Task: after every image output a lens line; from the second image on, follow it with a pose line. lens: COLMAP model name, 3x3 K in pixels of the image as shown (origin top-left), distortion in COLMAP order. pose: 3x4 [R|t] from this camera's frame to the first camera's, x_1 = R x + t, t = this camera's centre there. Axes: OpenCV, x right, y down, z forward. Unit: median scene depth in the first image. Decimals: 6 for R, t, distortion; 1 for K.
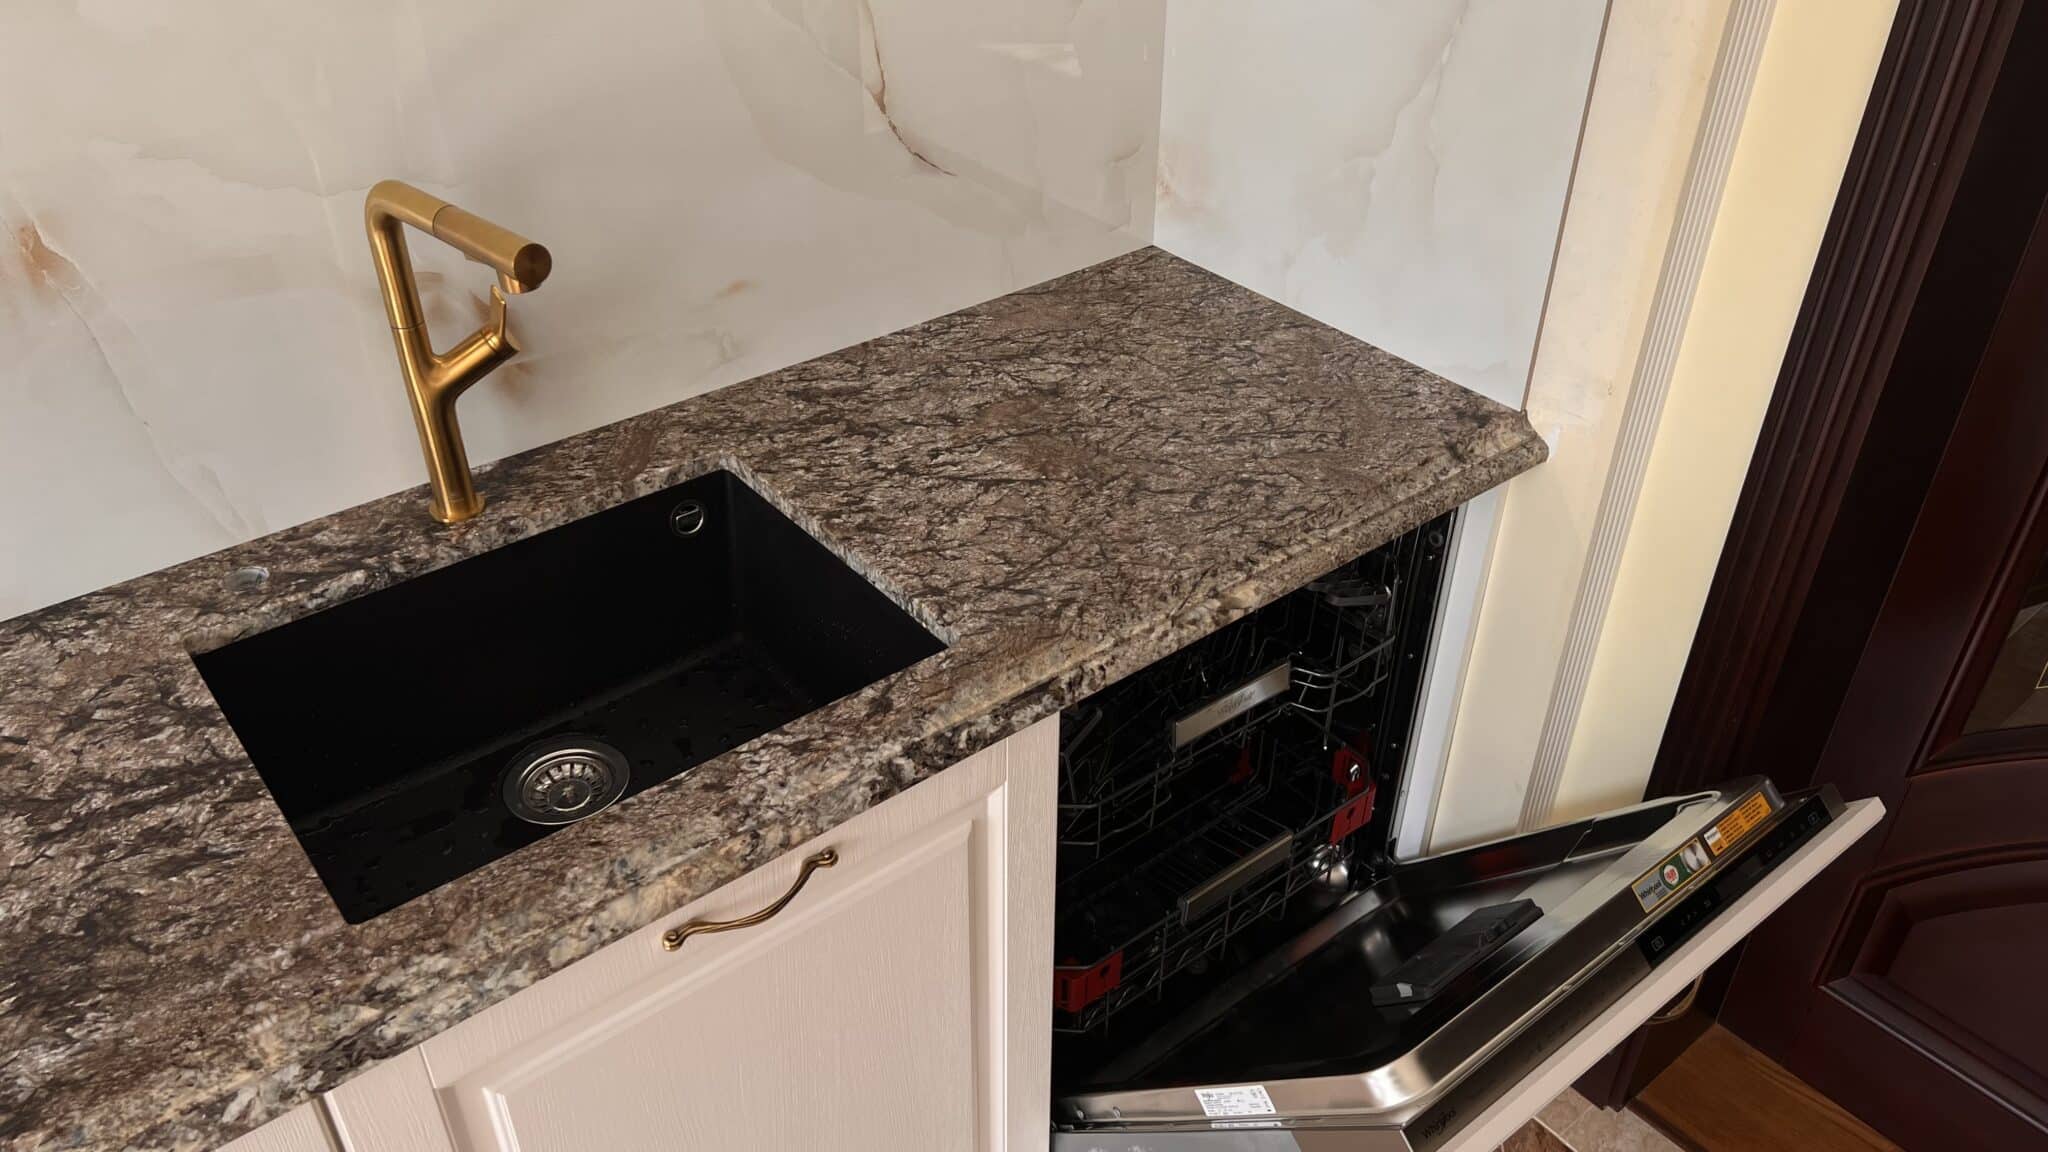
lens RADIAL K [[1549.2, 0, 1024.6], [0, 1549.2, 580.8], [0, 0, 1]] dist [0.059045, -0.072917]
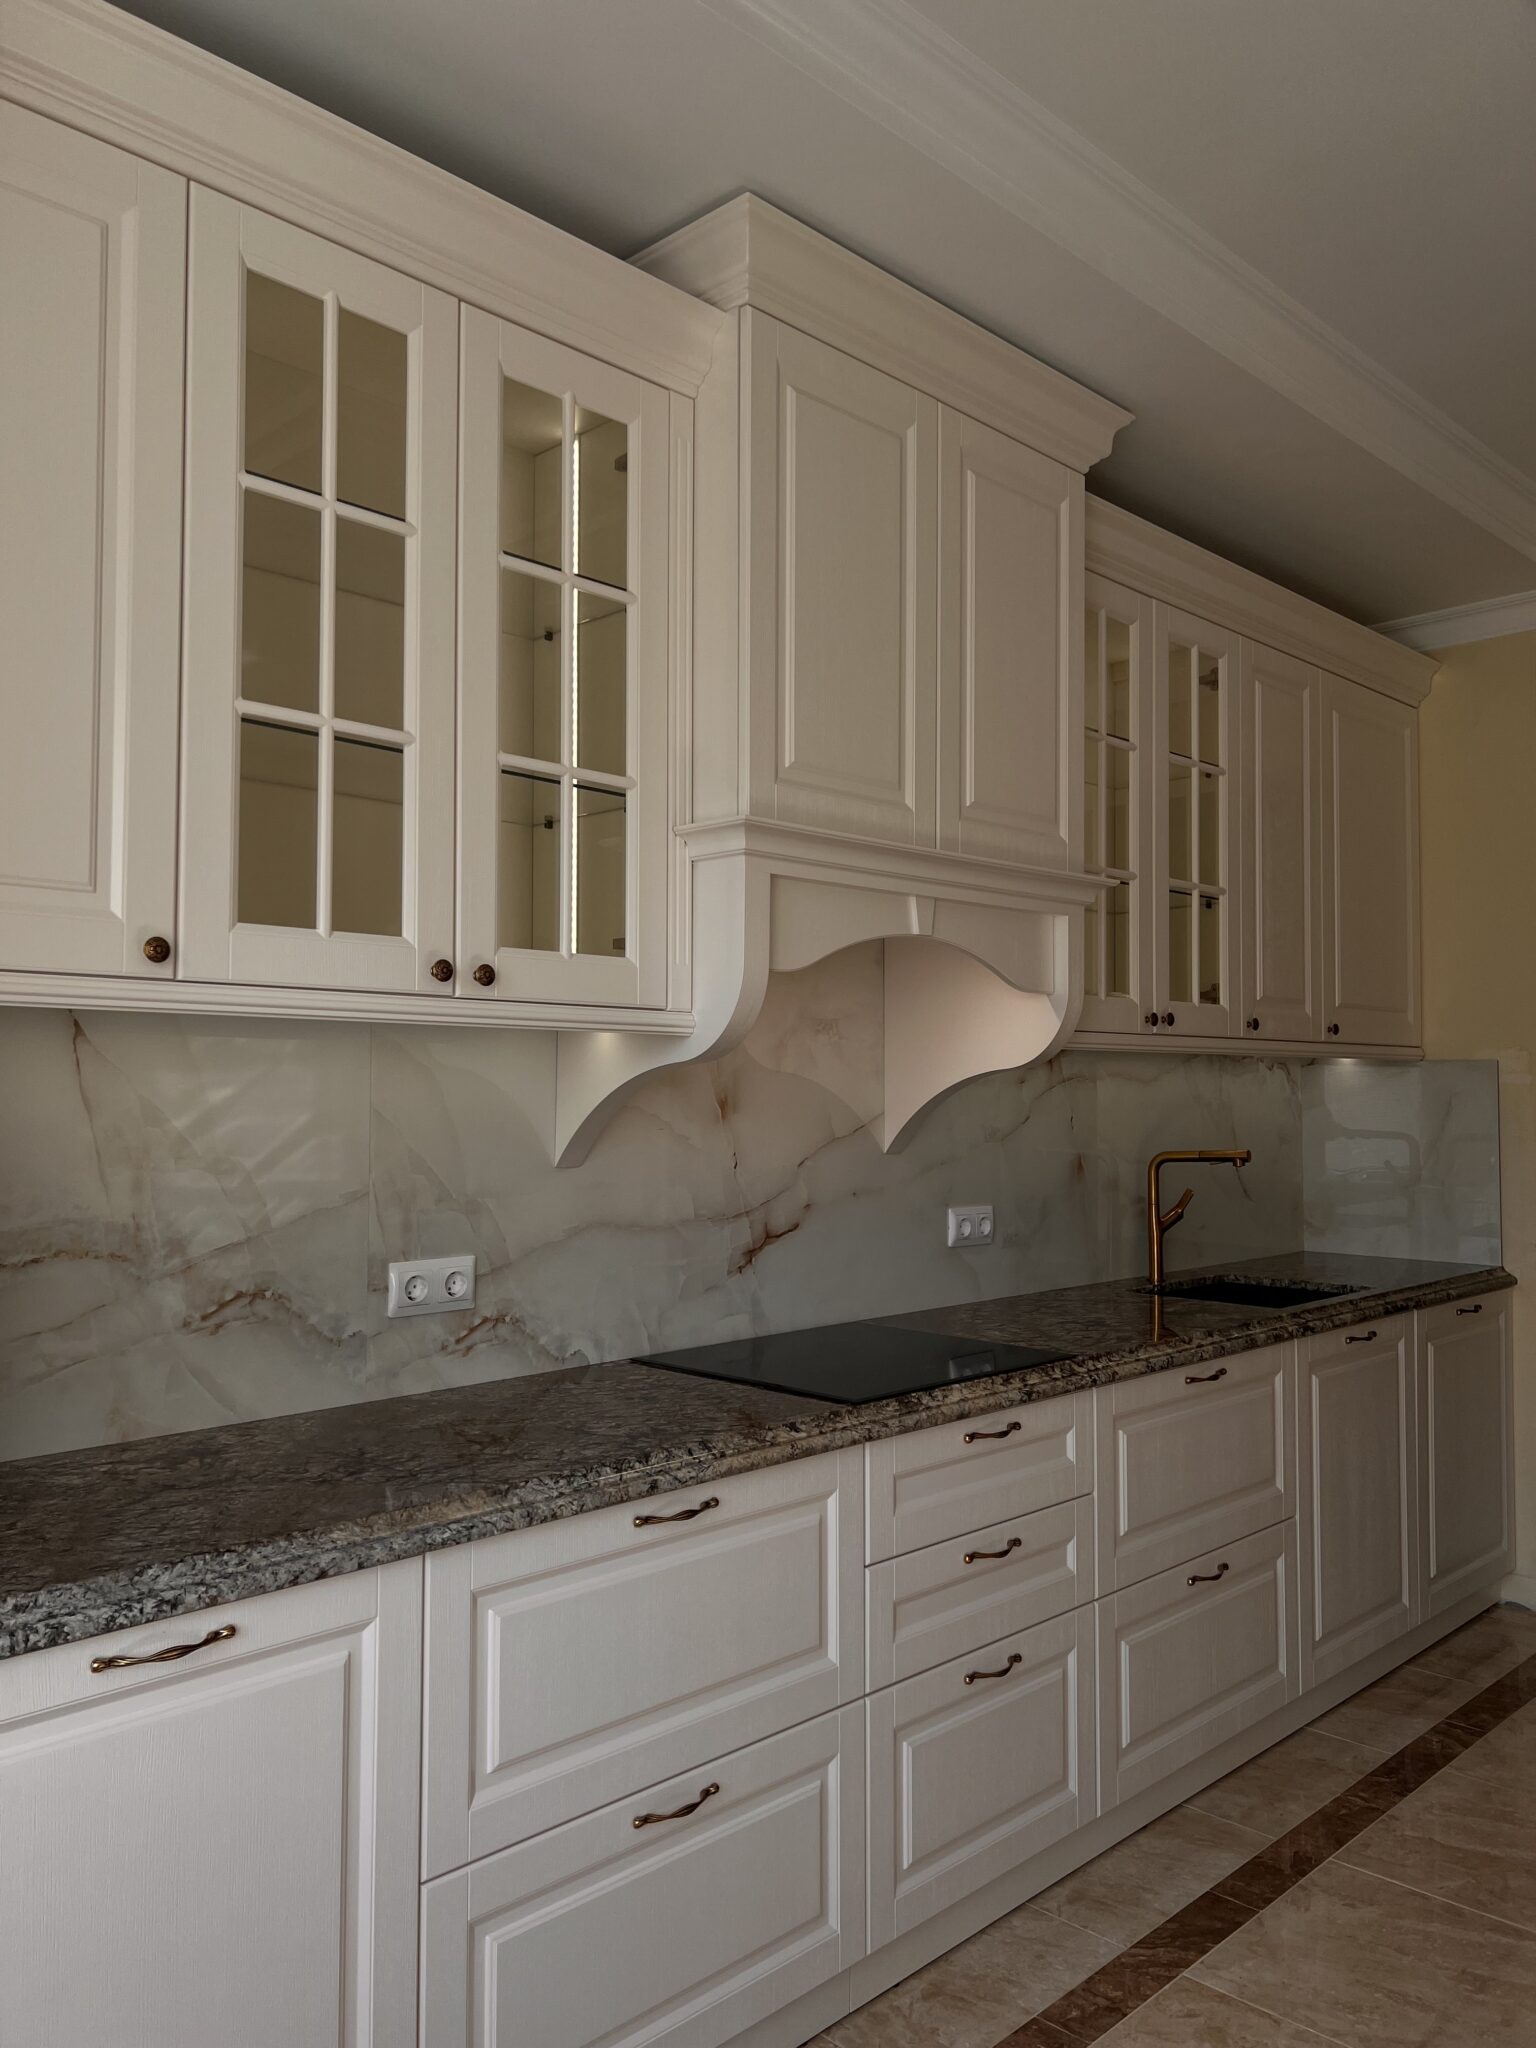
lens RADIAL K [[1540.8, 0, 764.3], [0, 1540.8, 1032.4], [0, 0, 1]] dist [0.062399, -0.076185]
pose [[0.993444, 0.000805, 0.114319, -1.400367], [0.067981, 0.799809, -0.596393, 1.216956], [-0.091914, 0.600254, 0.794510, -1.387026]]
